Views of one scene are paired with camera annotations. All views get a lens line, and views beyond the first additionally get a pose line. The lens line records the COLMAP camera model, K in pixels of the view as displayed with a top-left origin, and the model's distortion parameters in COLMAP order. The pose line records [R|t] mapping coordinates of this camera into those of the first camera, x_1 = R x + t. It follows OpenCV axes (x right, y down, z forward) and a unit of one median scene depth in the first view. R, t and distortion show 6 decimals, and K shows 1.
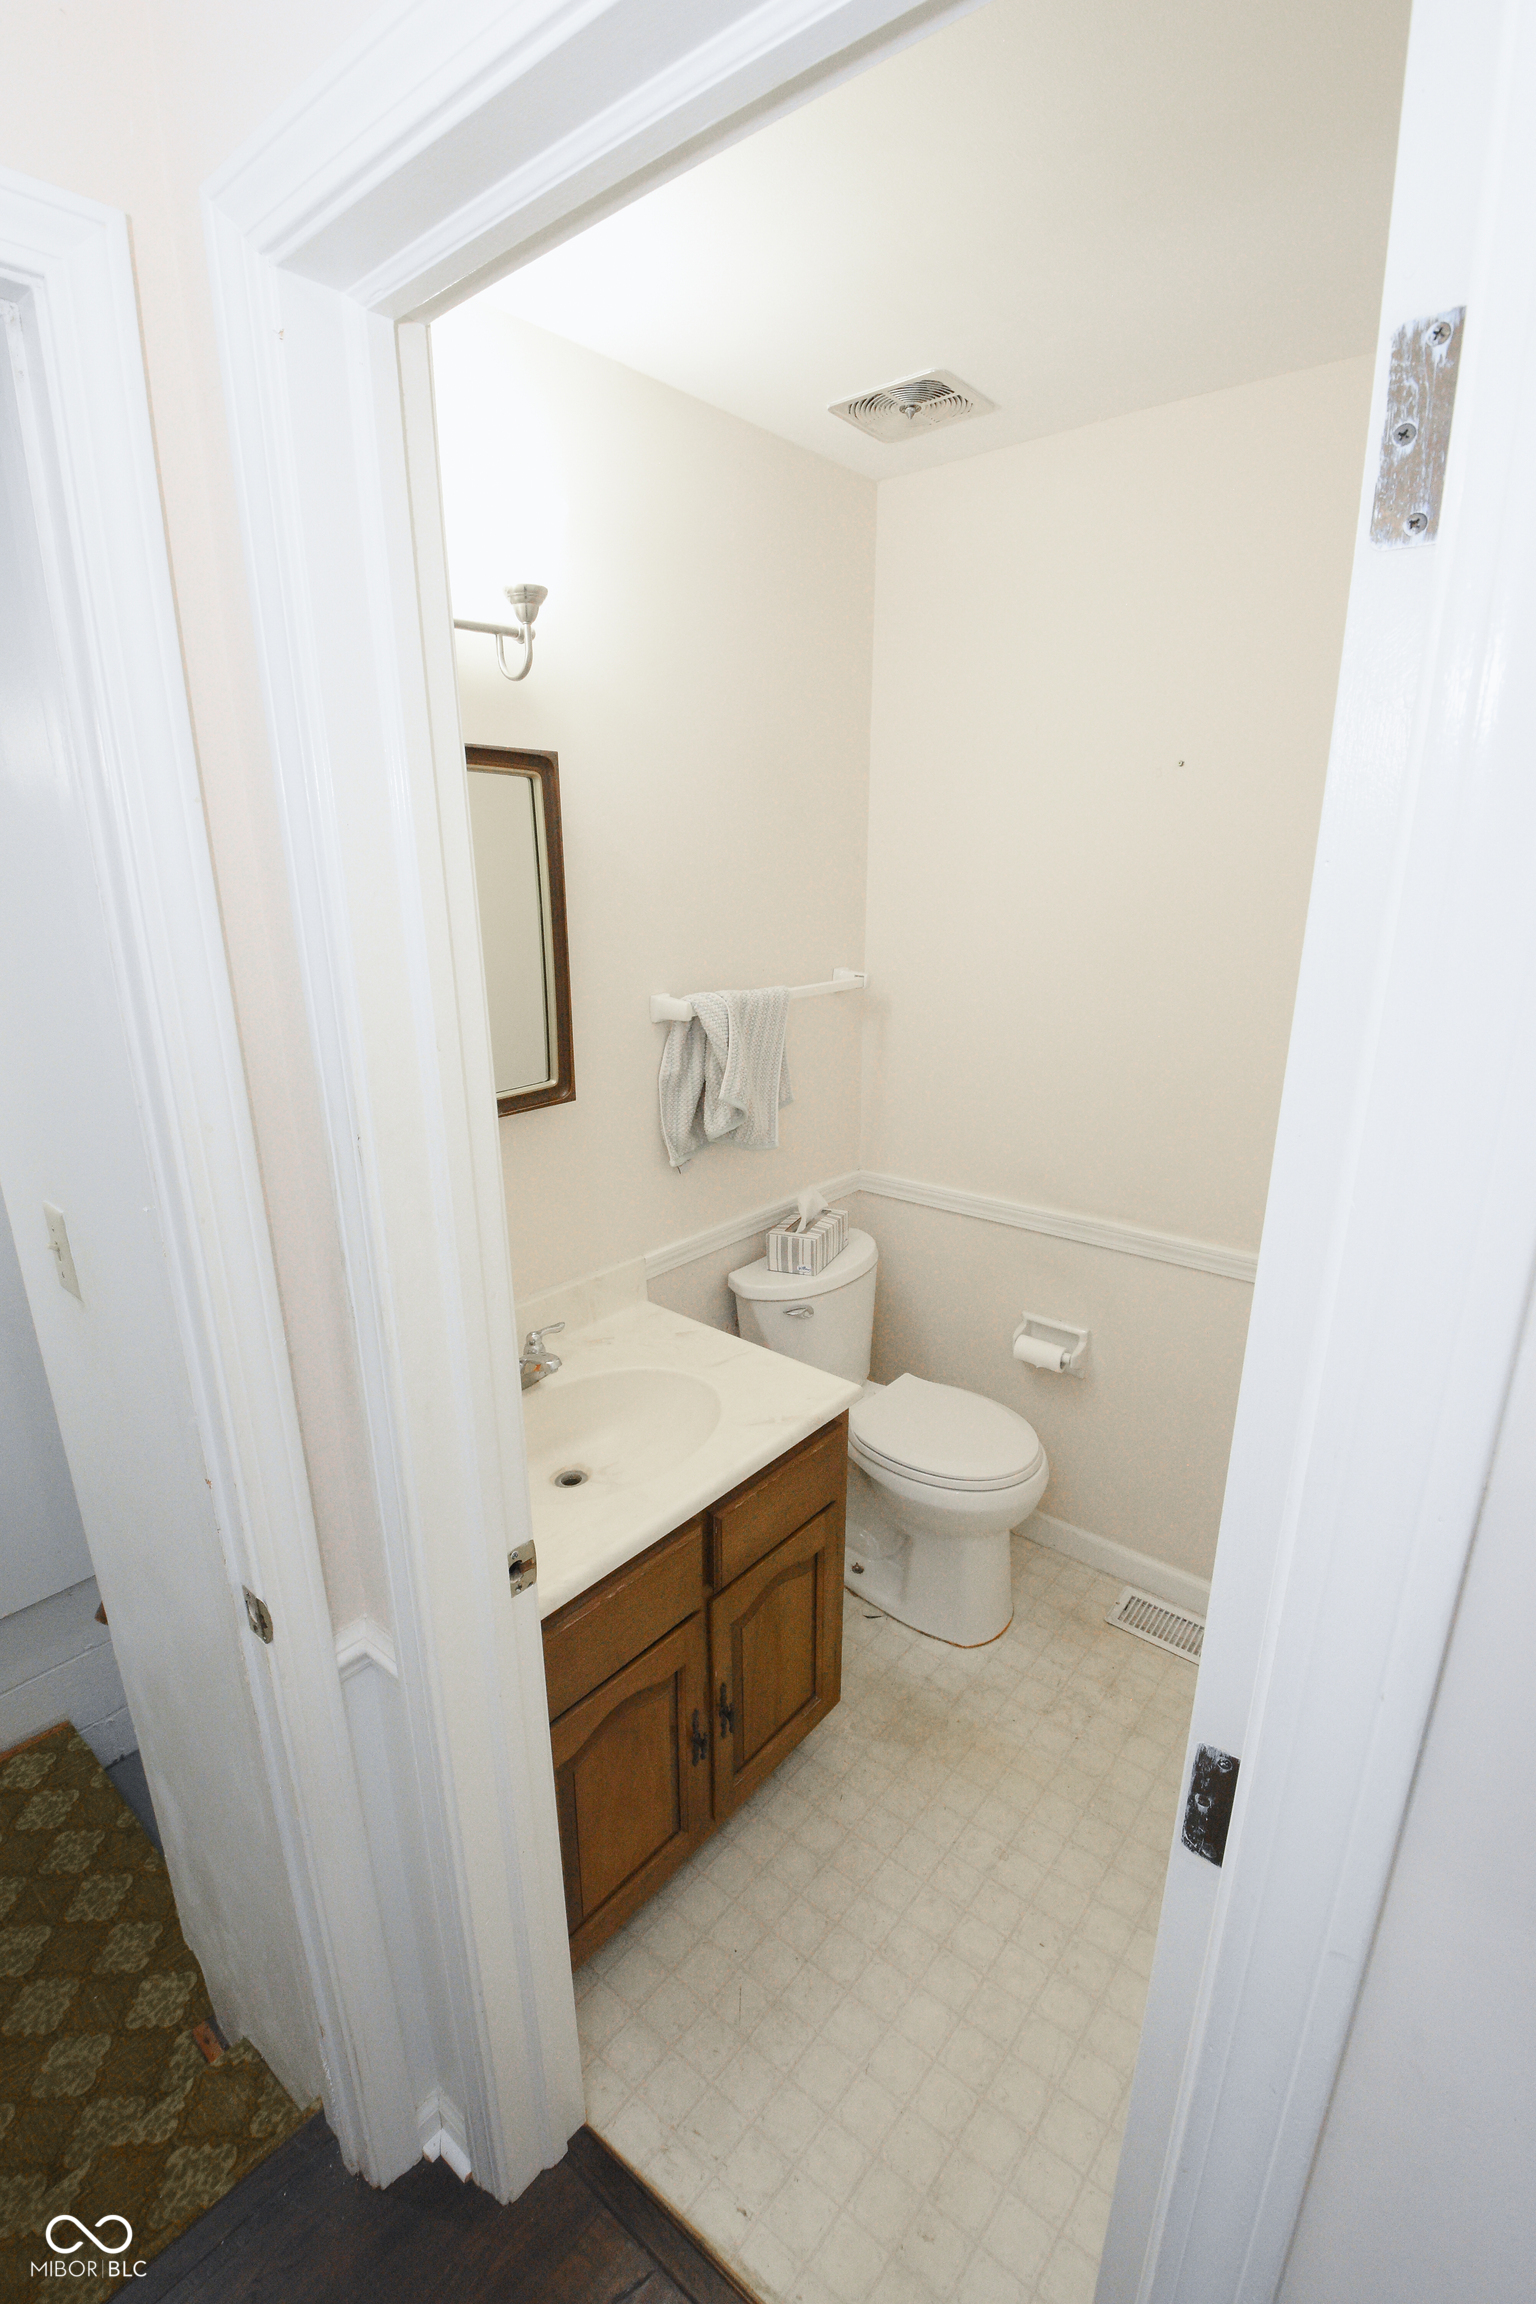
lens RADIAL K [[1013.6, 0, 748.6], [0, 1013.6, 1163.3], [0, 0, 1]] dist [-0.031184, -0.002892]
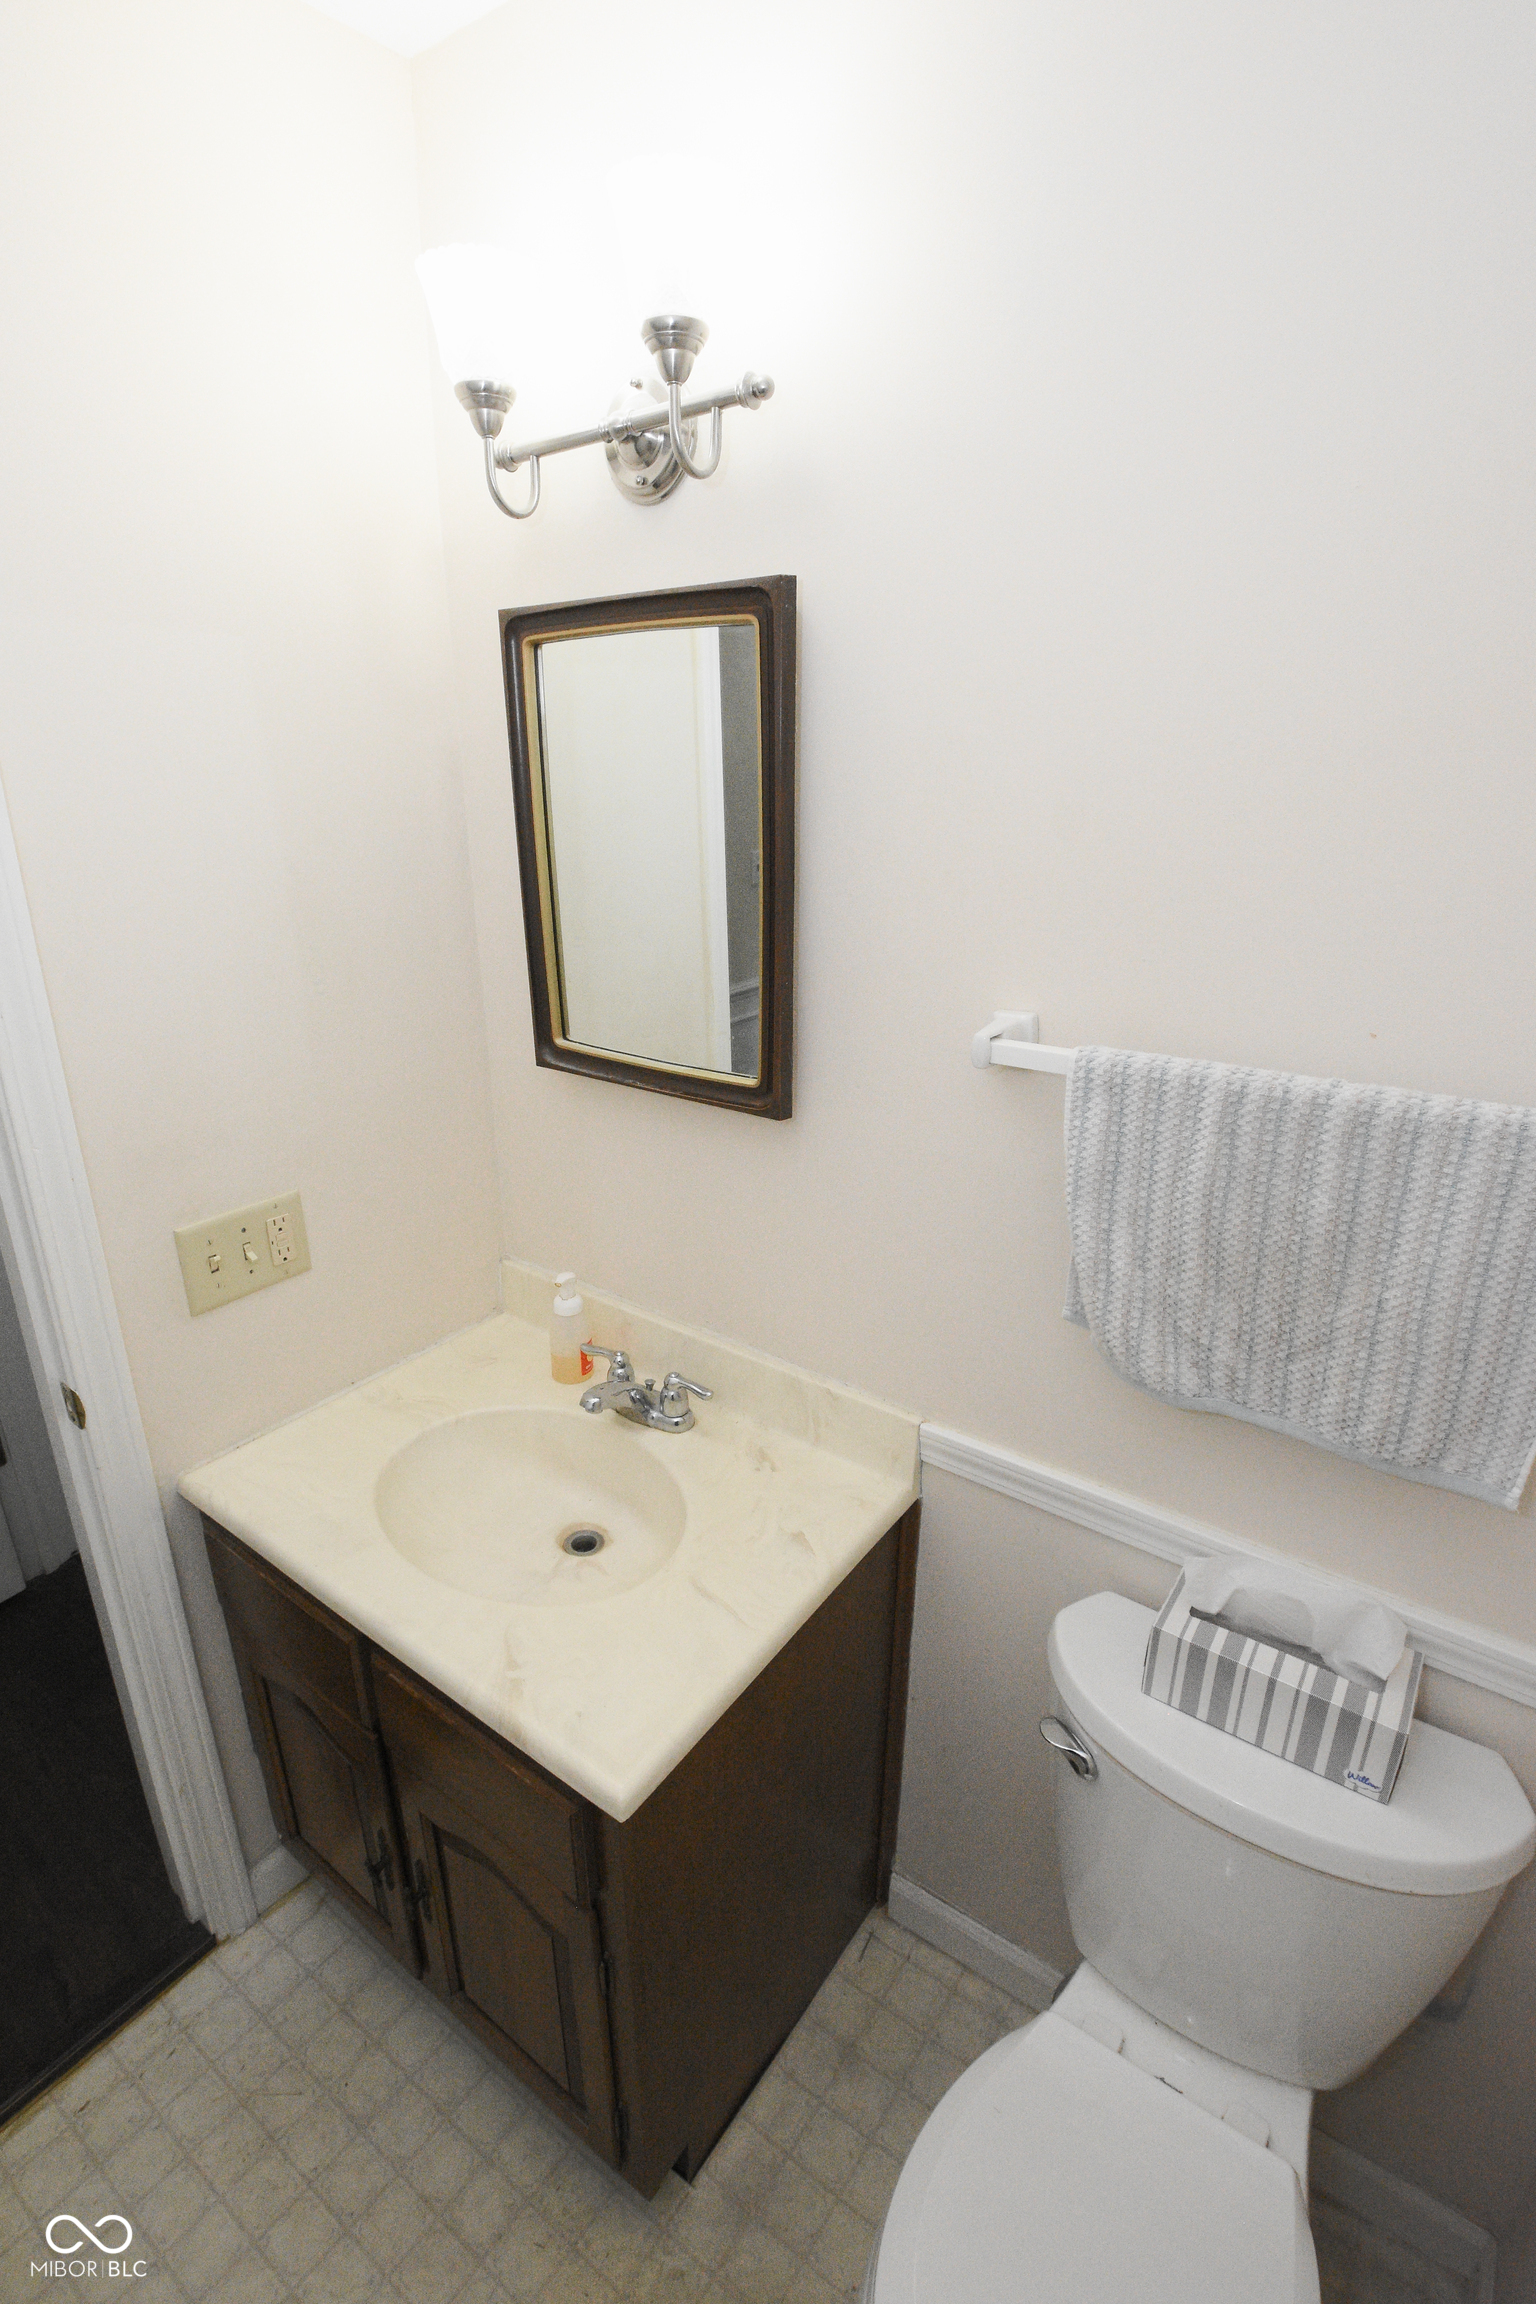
lens RADIAL K [[1013.6, 0, 775.3], [0, 1013.6, 1160.0], [0, 0, 1]] dist [-0.031184, -0.002892]
pose [[0.085427, 0.338153, -0.937206, 0.403107], [-0.299918, 0.905743, 0.299463, -0.205704], [0.950132, 0.255503, 0.178793, 0.761718]]
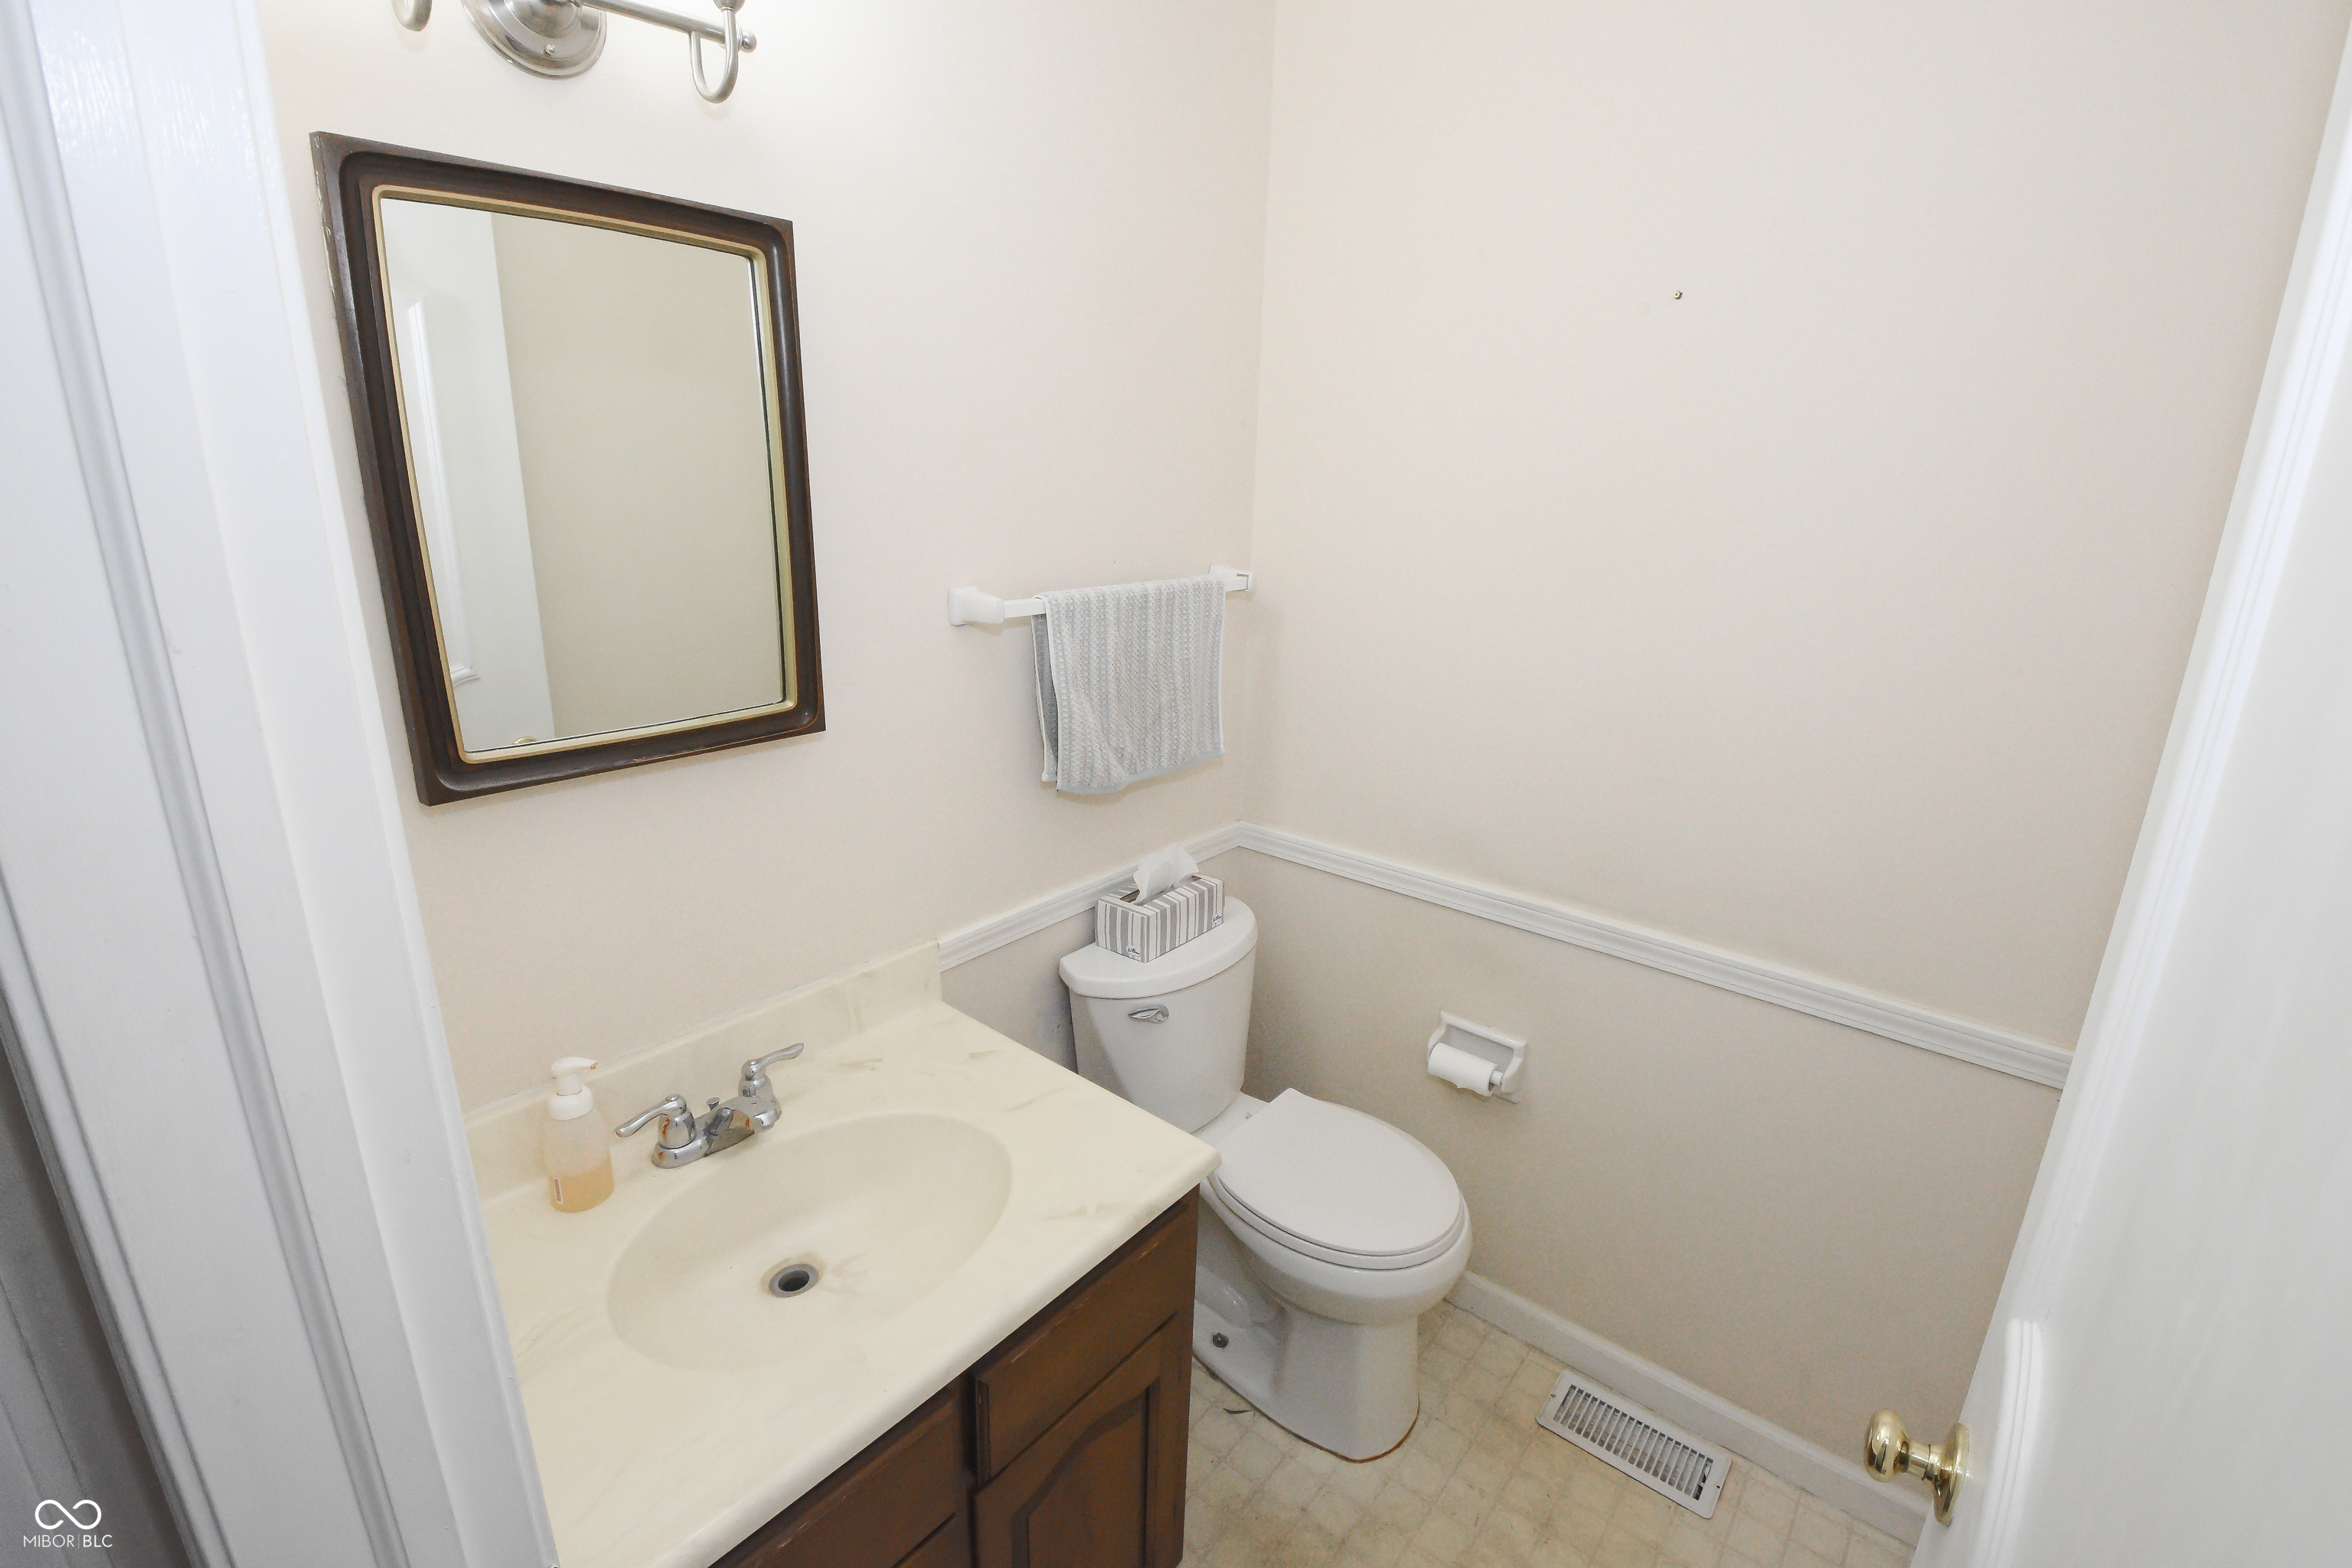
lens RADIAL K [[1034.7, 0, 1186.3], [0, 1034.7, 773.8], [0, 0, 1]] dist [-0.031184, -0.002892]
pose [[0.999073, 0.028004, 0.032705, 0.049655], [-0.027874, 0.999602, -0.004443, -0.031424], [-0.032817, 0.003527, 0.999455, 0.239814]]
